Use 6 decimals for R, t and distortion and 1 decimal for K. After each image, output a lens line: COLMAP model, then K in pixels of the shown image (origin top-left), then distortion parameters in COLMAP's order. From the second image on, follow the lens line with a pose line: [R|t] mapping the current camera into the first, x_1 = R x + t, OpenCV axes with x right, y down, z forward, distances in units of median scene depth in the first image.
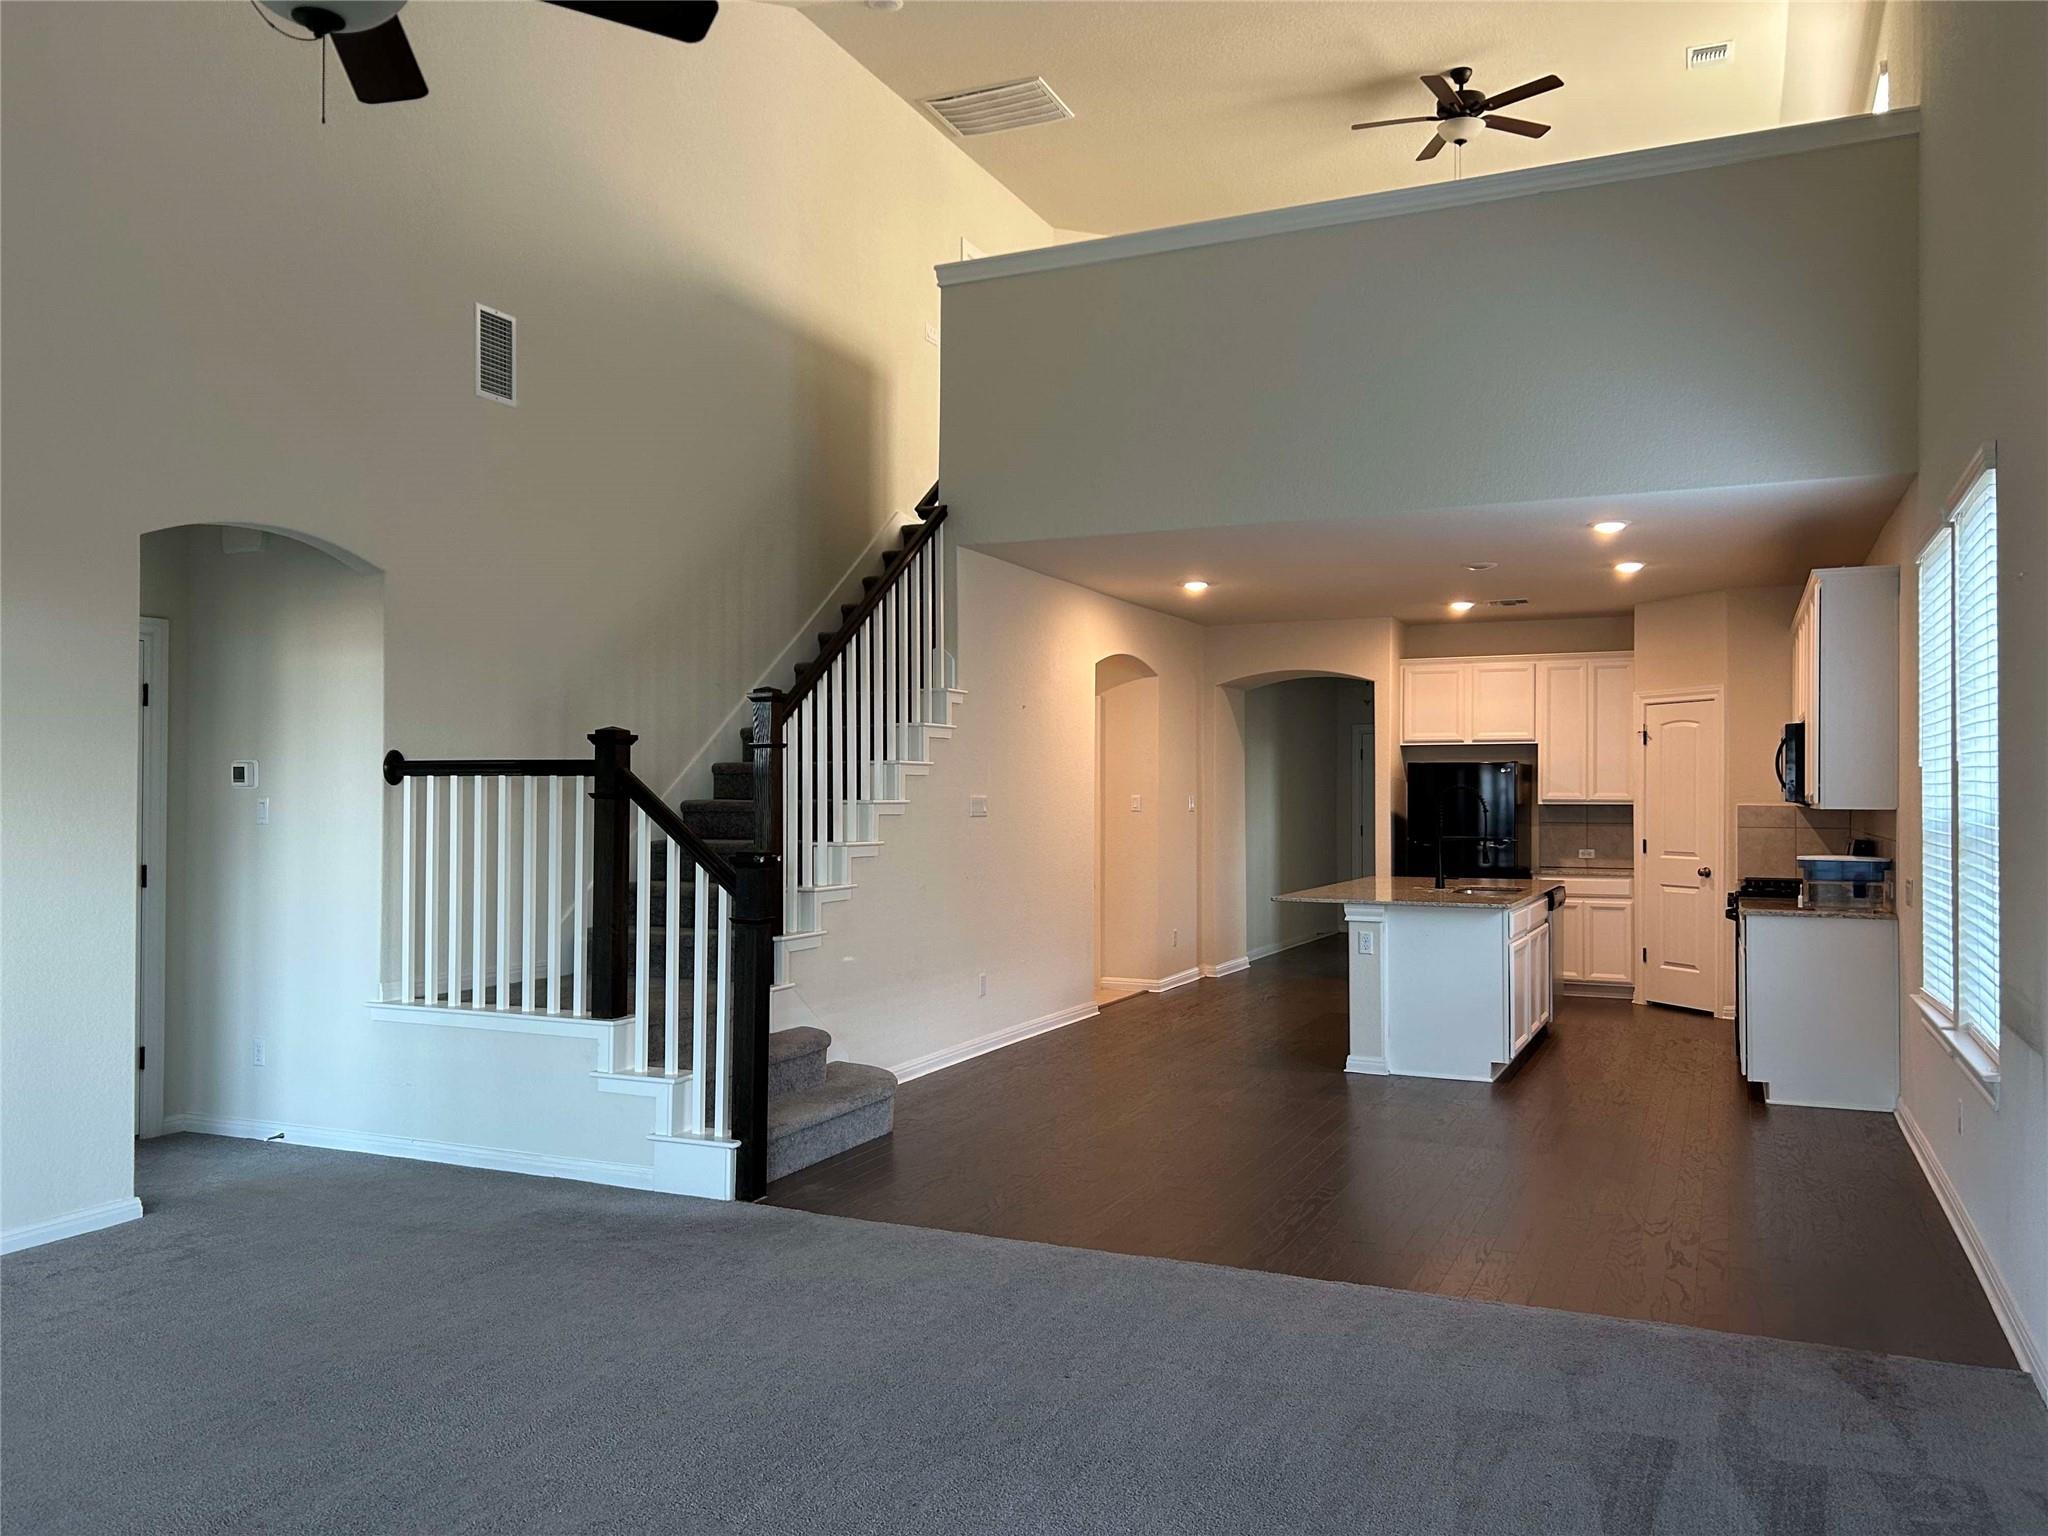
lens RADIAL K [[1545.2, 0, 1024.0], [0, 1545.2, 772.3], [0, 0, 1]] dist [-0.001510, -0.000280]
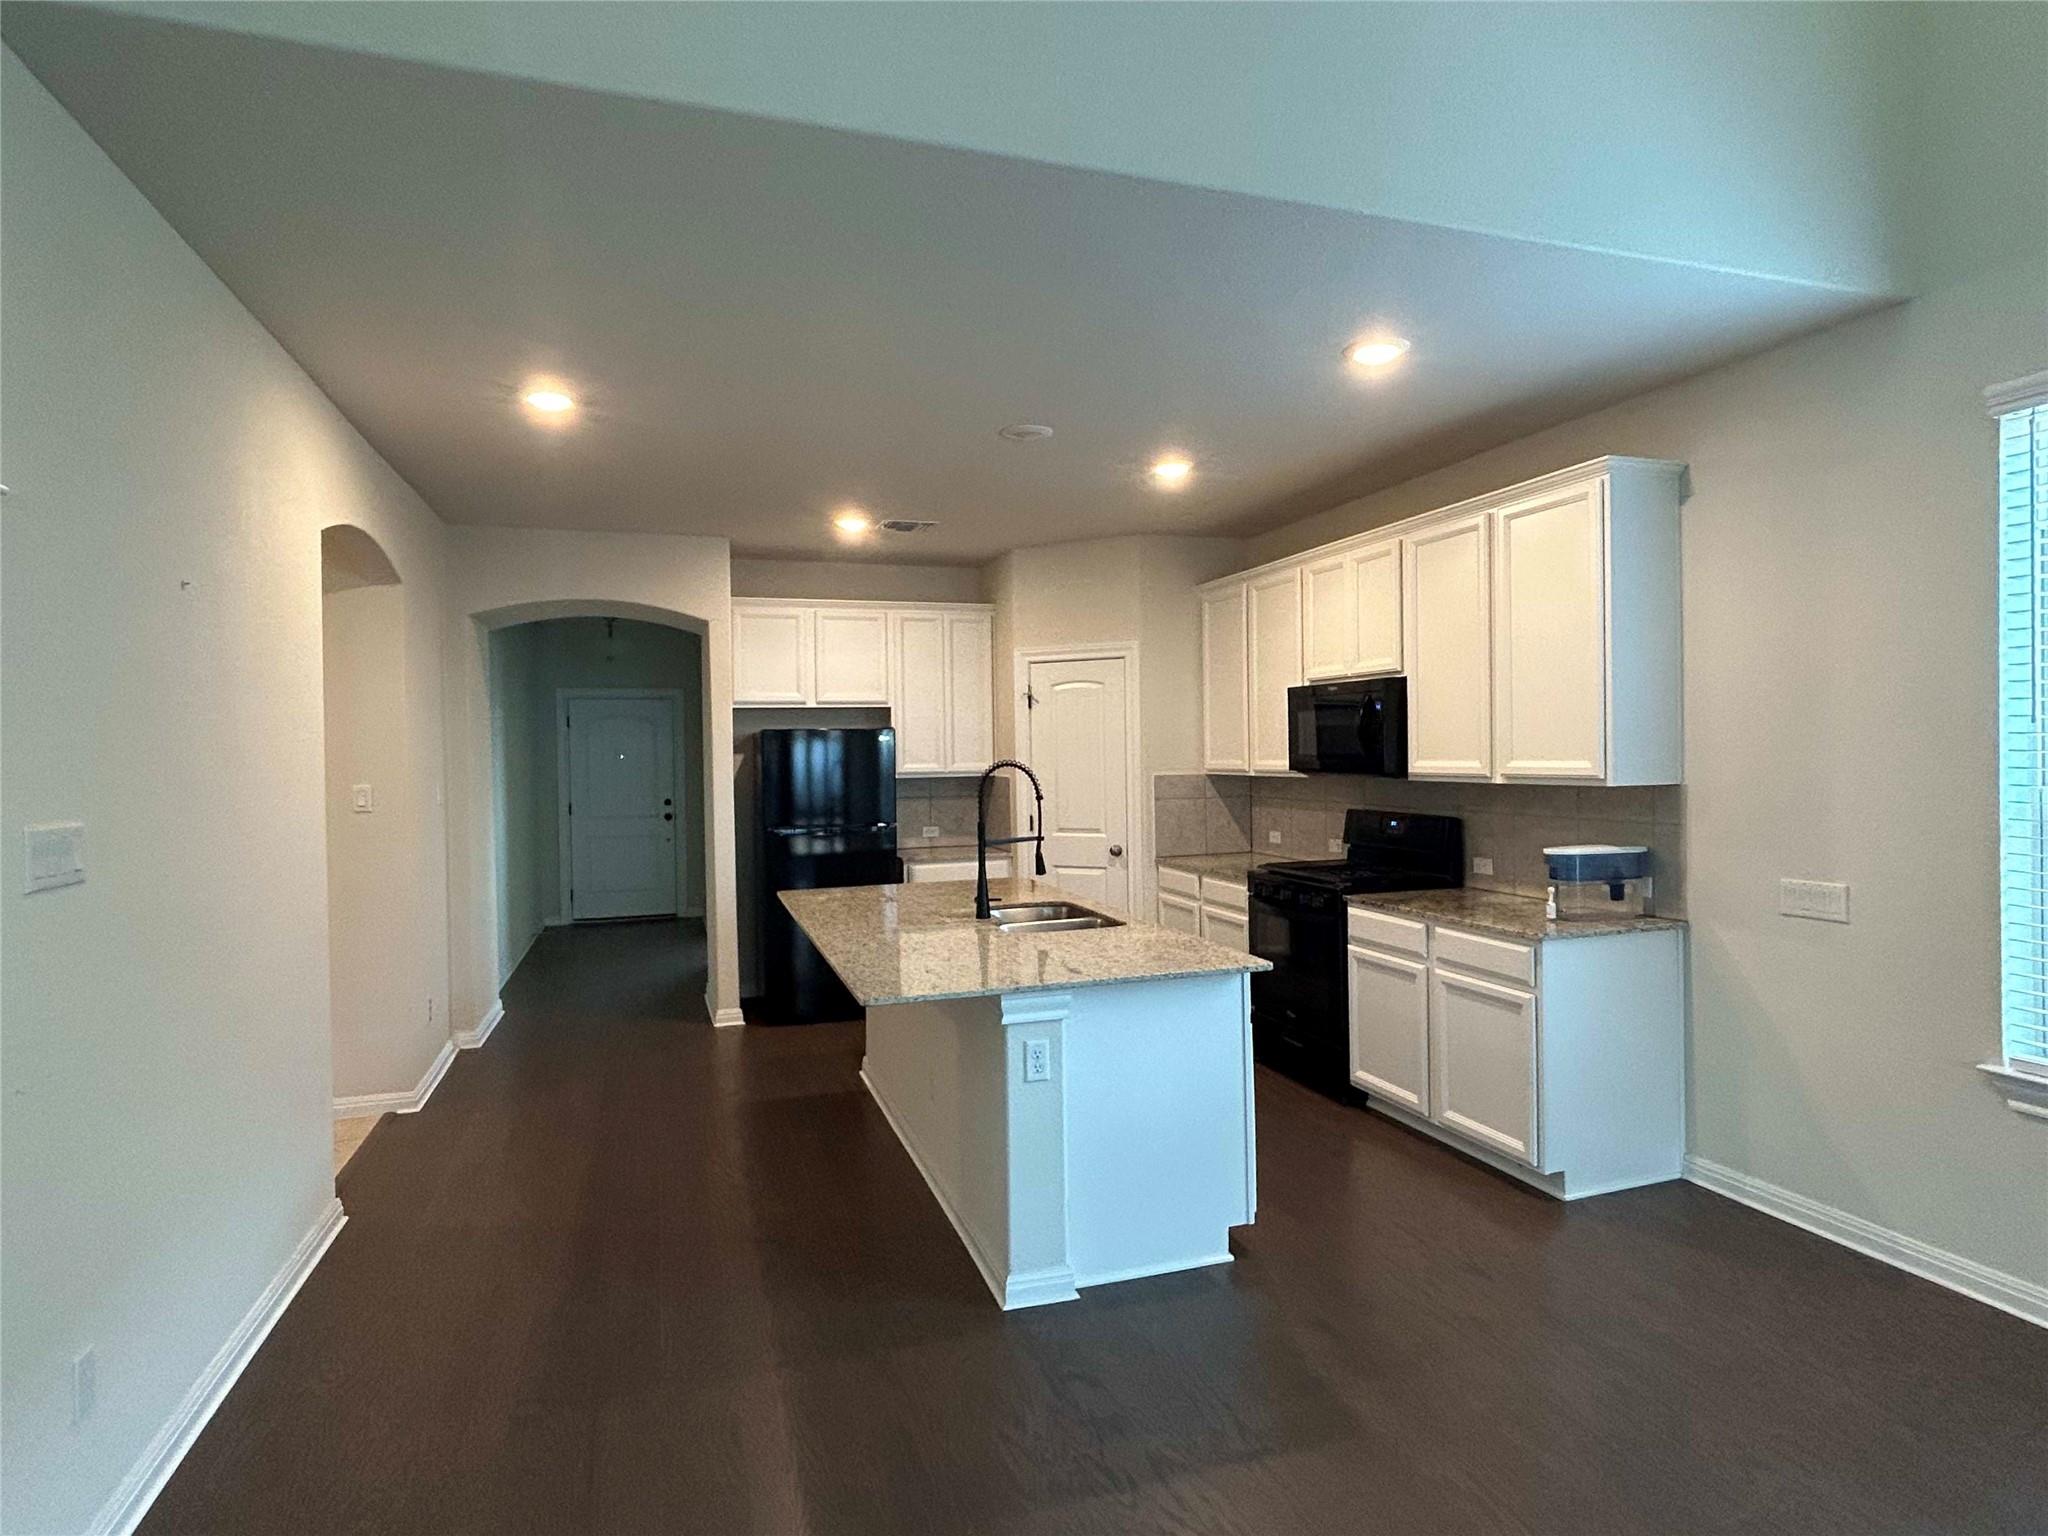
lens RADIAL K [[1102.3, 0, 1019.2], [0, 1102.3, 763.5], [0, 0, 1]] dist [0.033999, 0.000349]
pose [[0.736030, -0.023208, 0.676551, -0.029374], [0.008531, 0.999651, 0.025010, -0.002182], [-0.676895, -0.012636, 0.735971, 0.509418]]
